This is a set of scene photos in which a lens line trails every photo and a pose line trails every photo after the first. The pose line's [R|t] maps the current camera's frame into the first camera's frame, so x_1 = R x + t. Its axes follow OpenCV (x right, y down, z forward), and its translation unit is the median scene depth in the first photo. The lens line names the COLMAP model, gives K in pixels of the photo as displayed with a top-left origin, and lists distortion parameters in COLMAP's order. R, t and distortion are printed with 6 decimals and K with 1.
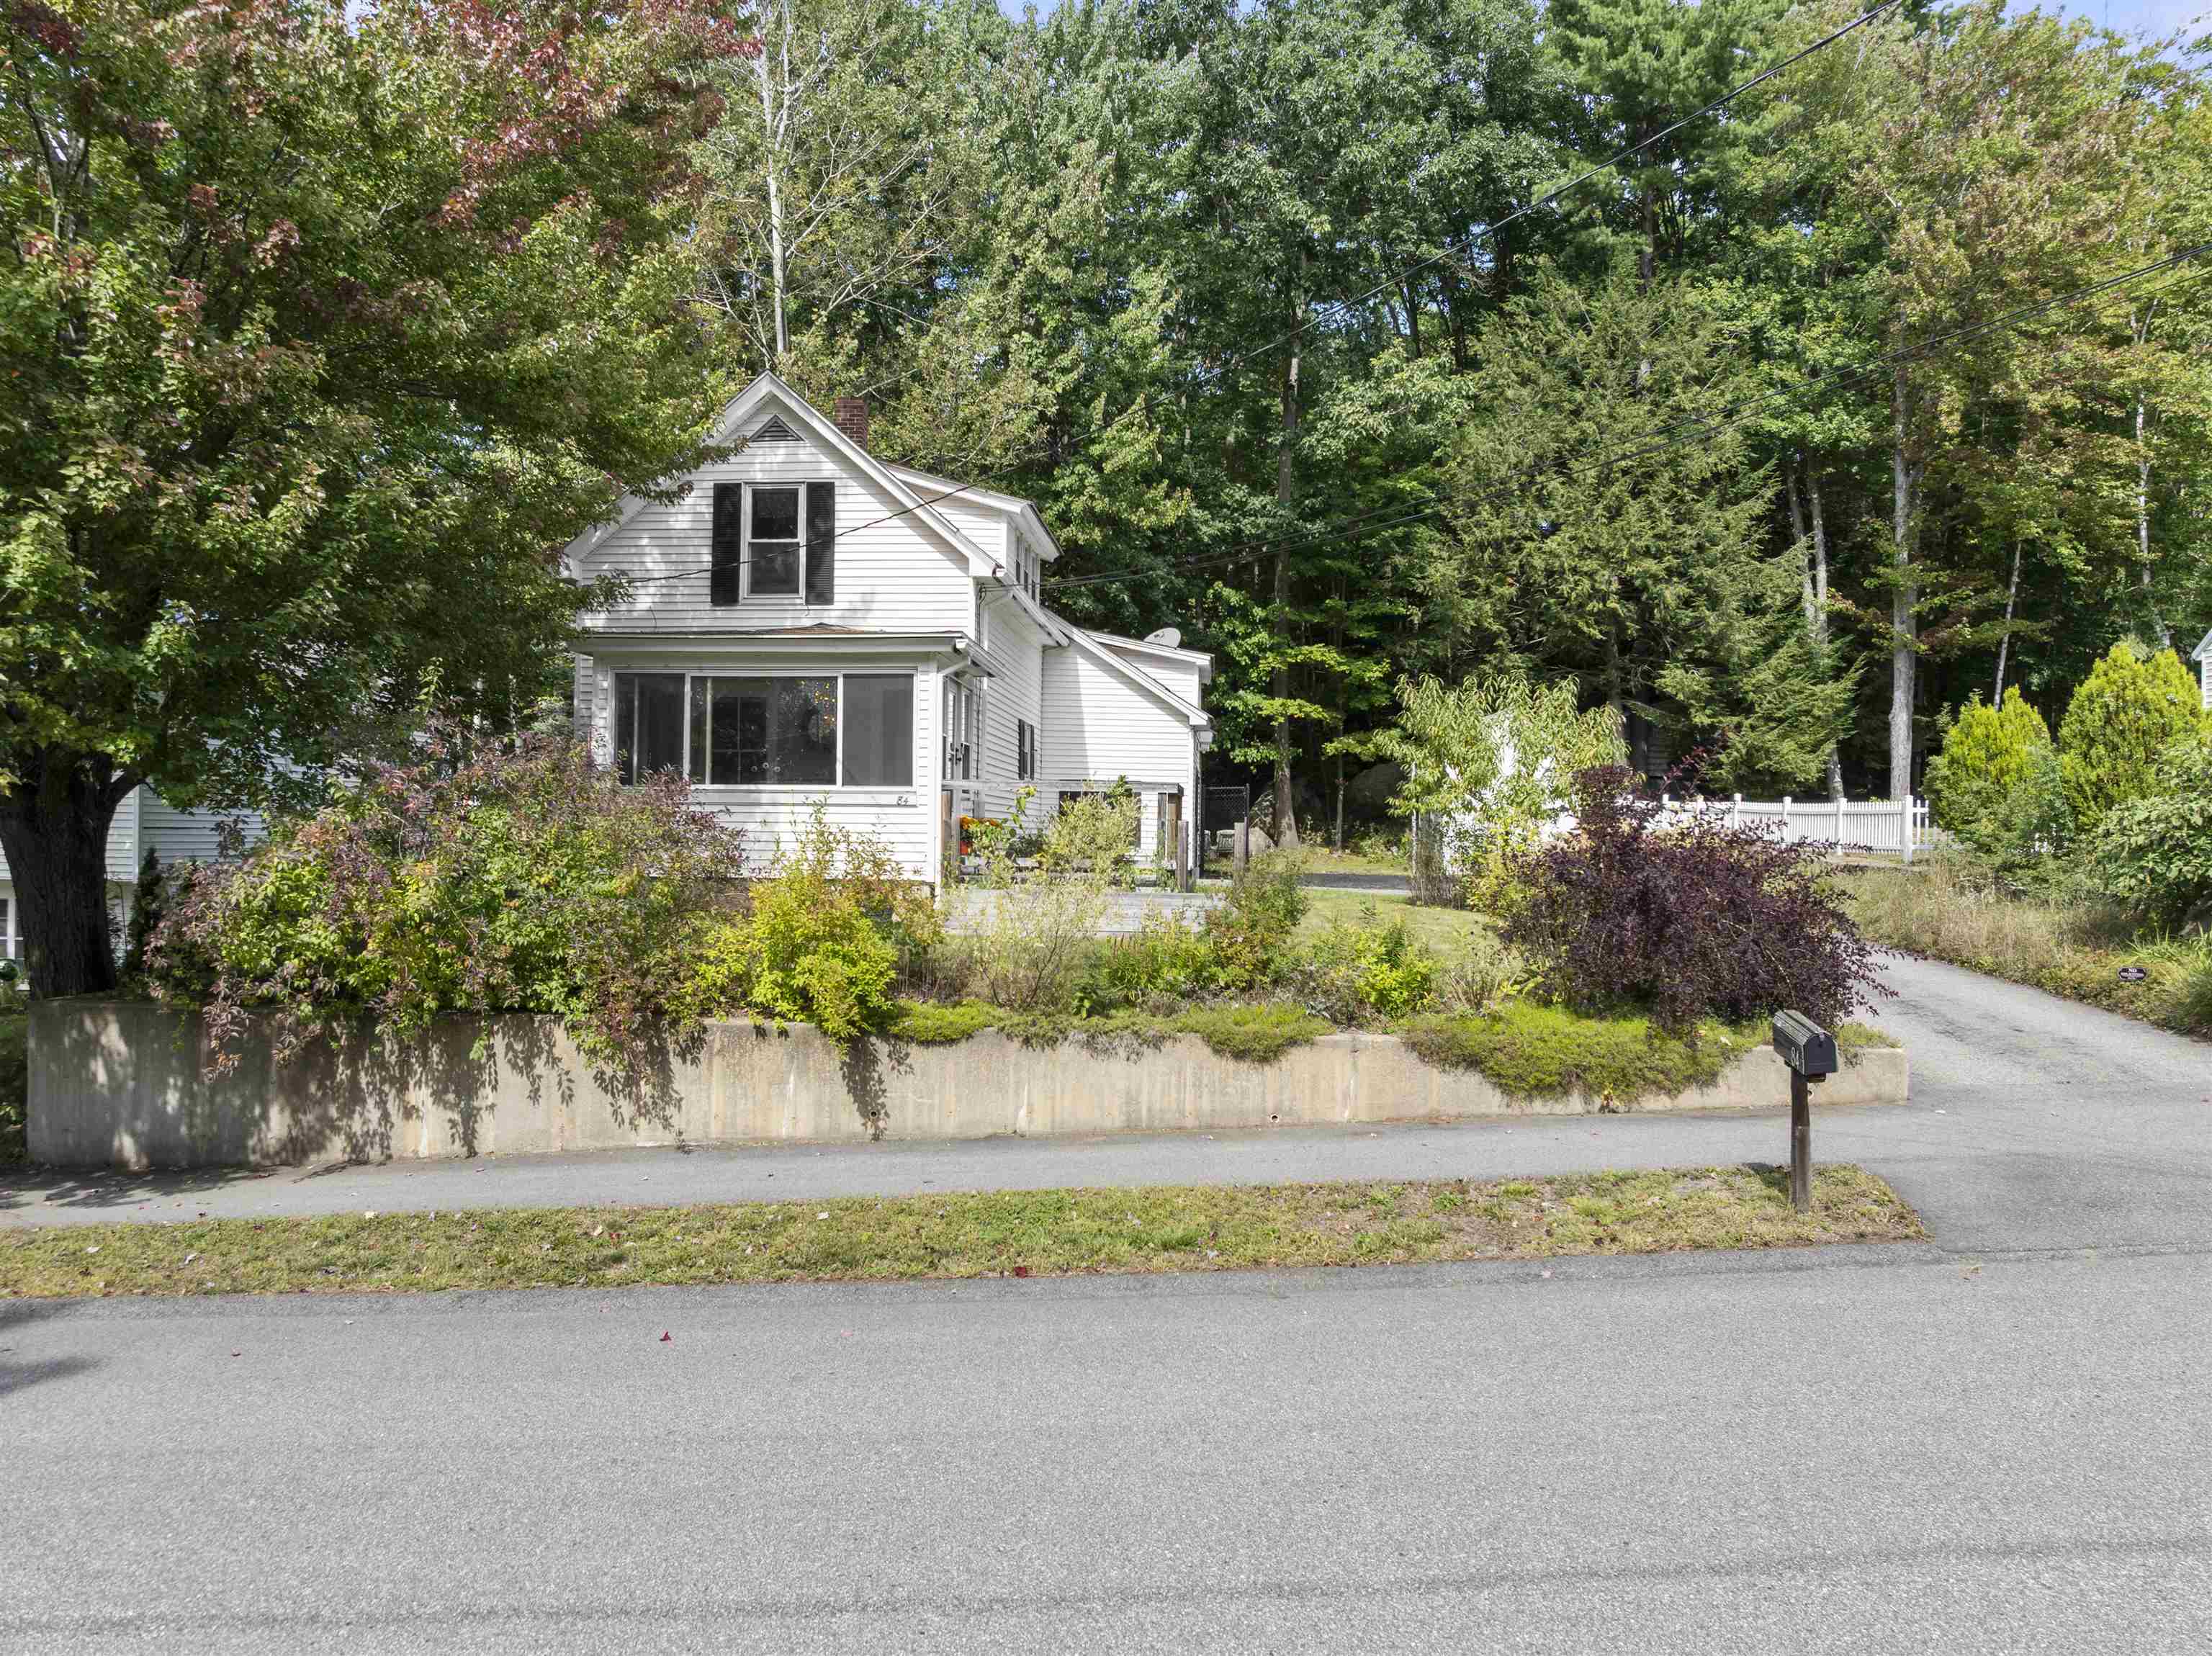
lens RADIAL K [[1542.0, 0, 1101.3], [0, 1542.0, 790.7], [0, 0, 1]] dist [-0.003365, -0.000363]
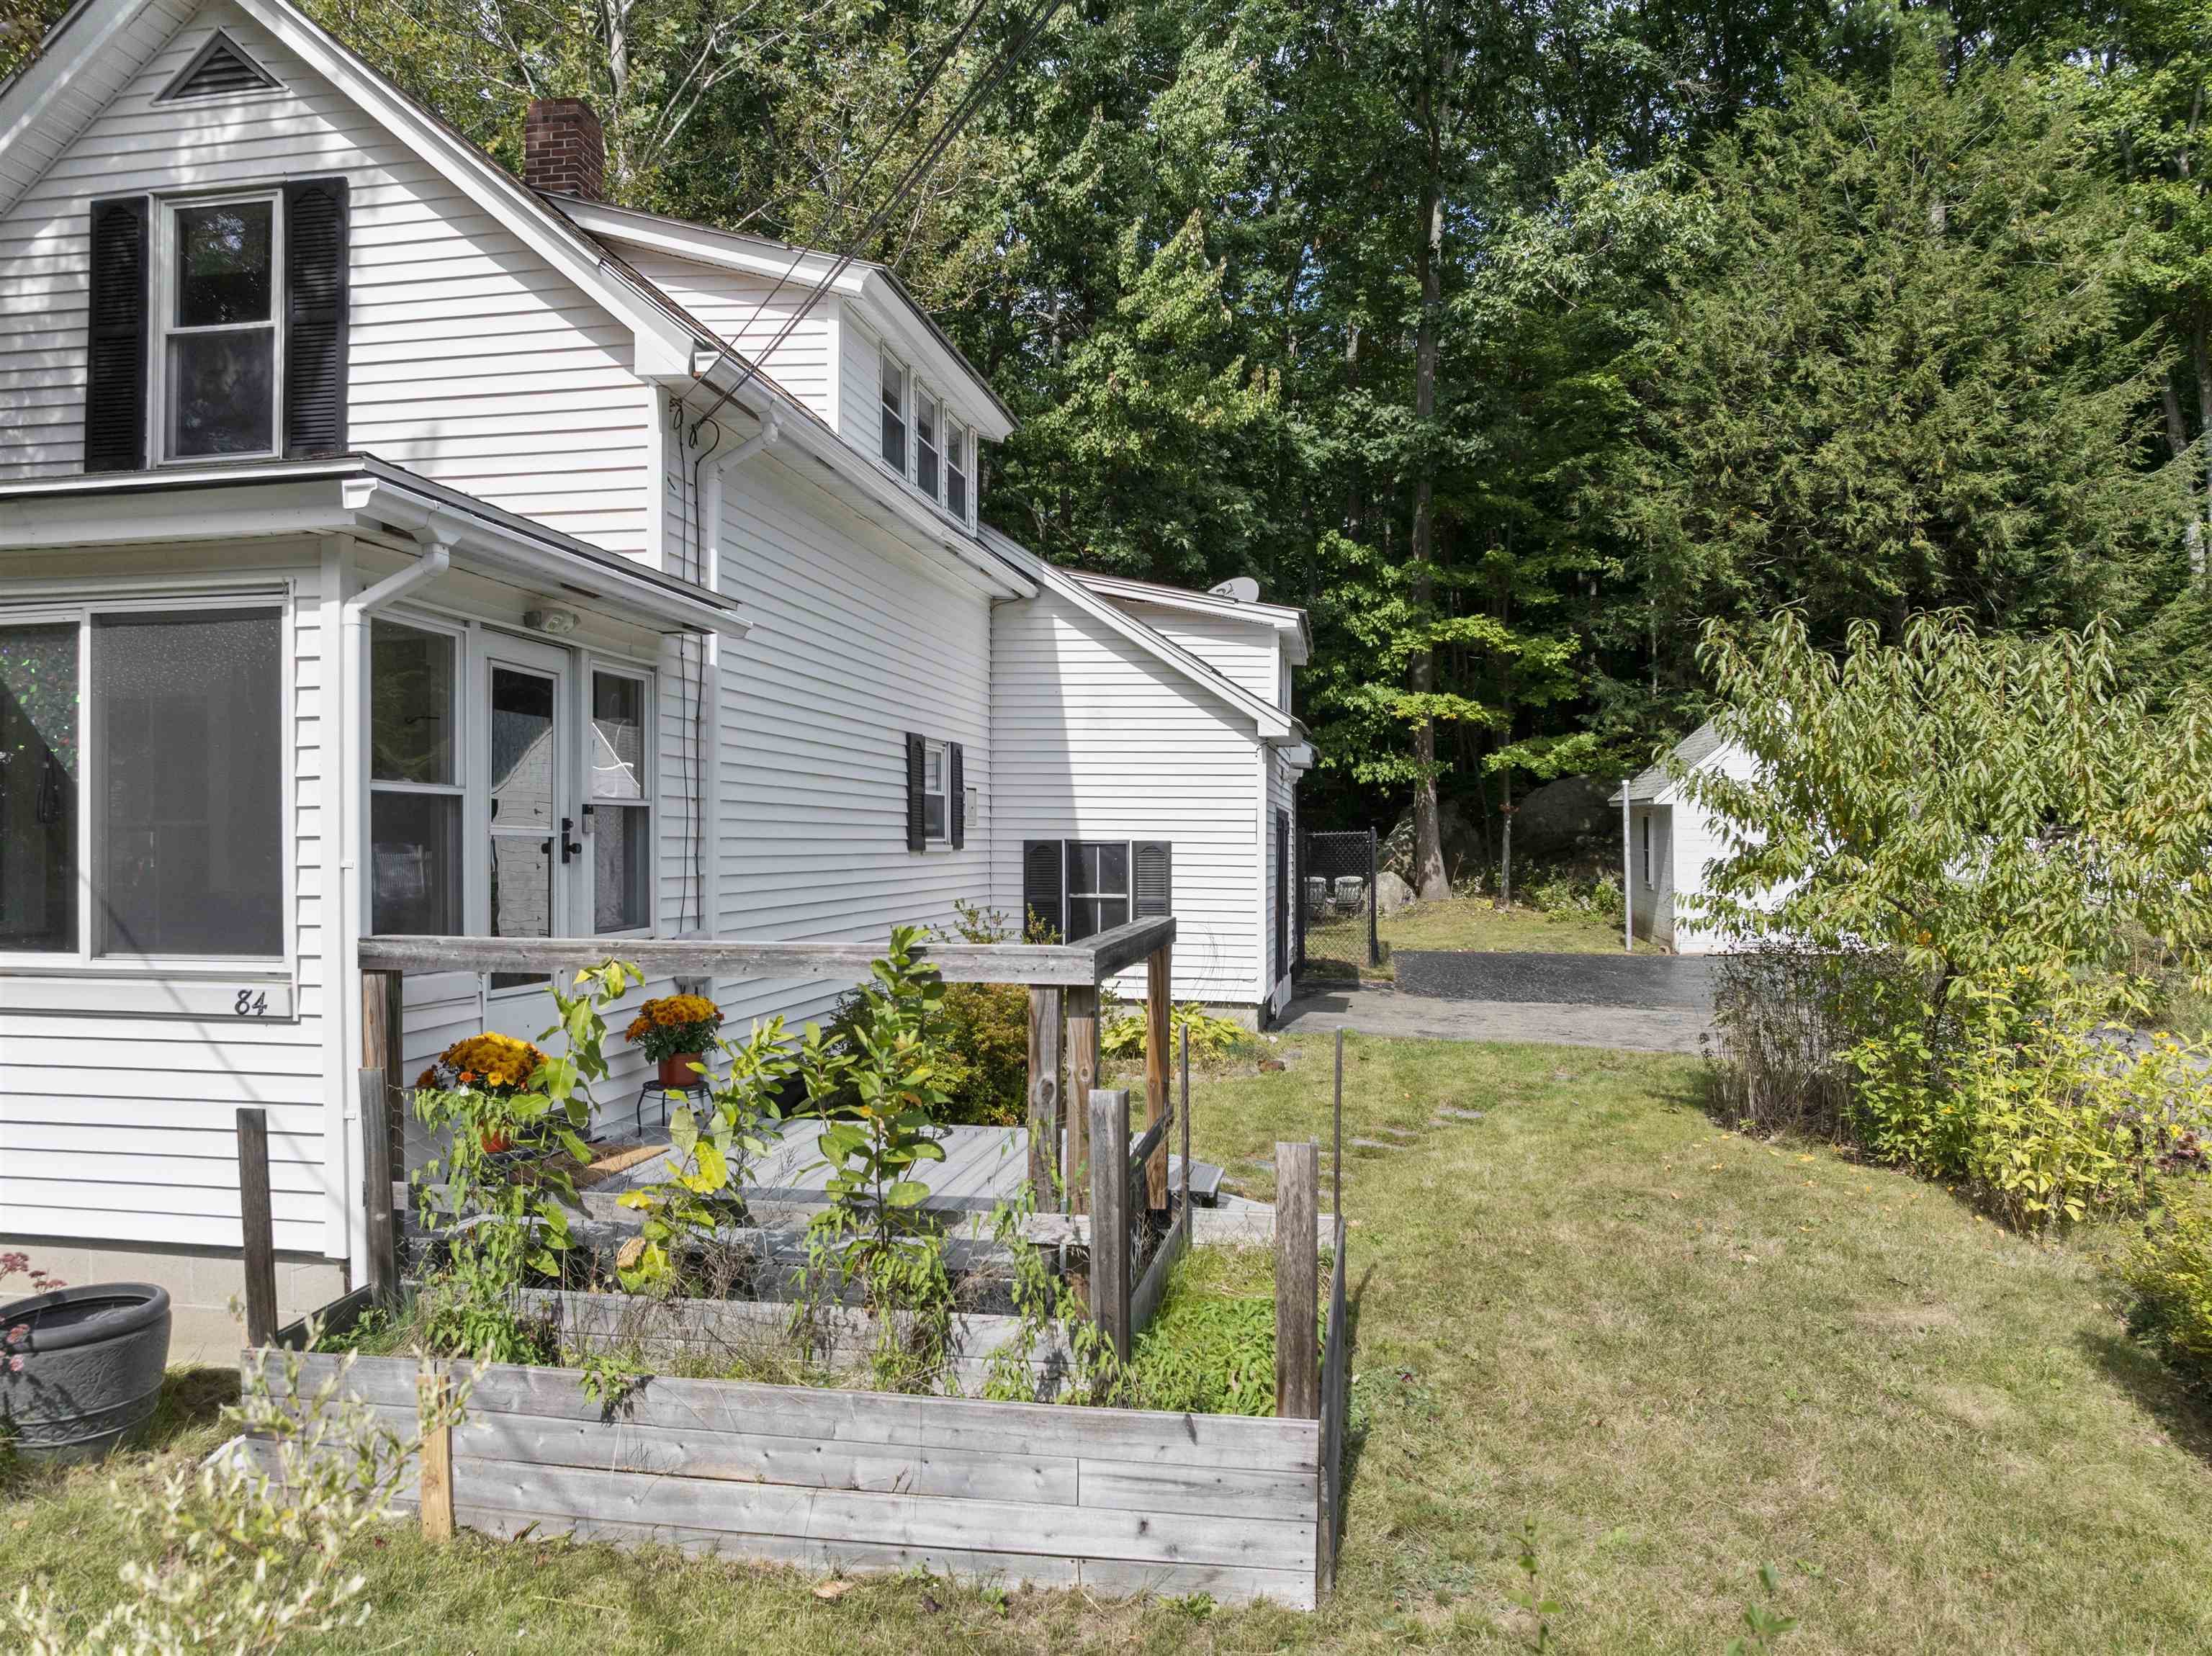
lens RADIAL K [[1557.9, 0, 1102.0], [0, 1557.9, 836.1], [0, 0, 1]] dist [-0.008337, -0.037447]
pose [[0.996286, -0.013212, -0.085087, 0.031331], [0.015258, 0.999609, 0.023437, -0.013825], [0.084744, -0.024648, 0.996098, 0.290530]]
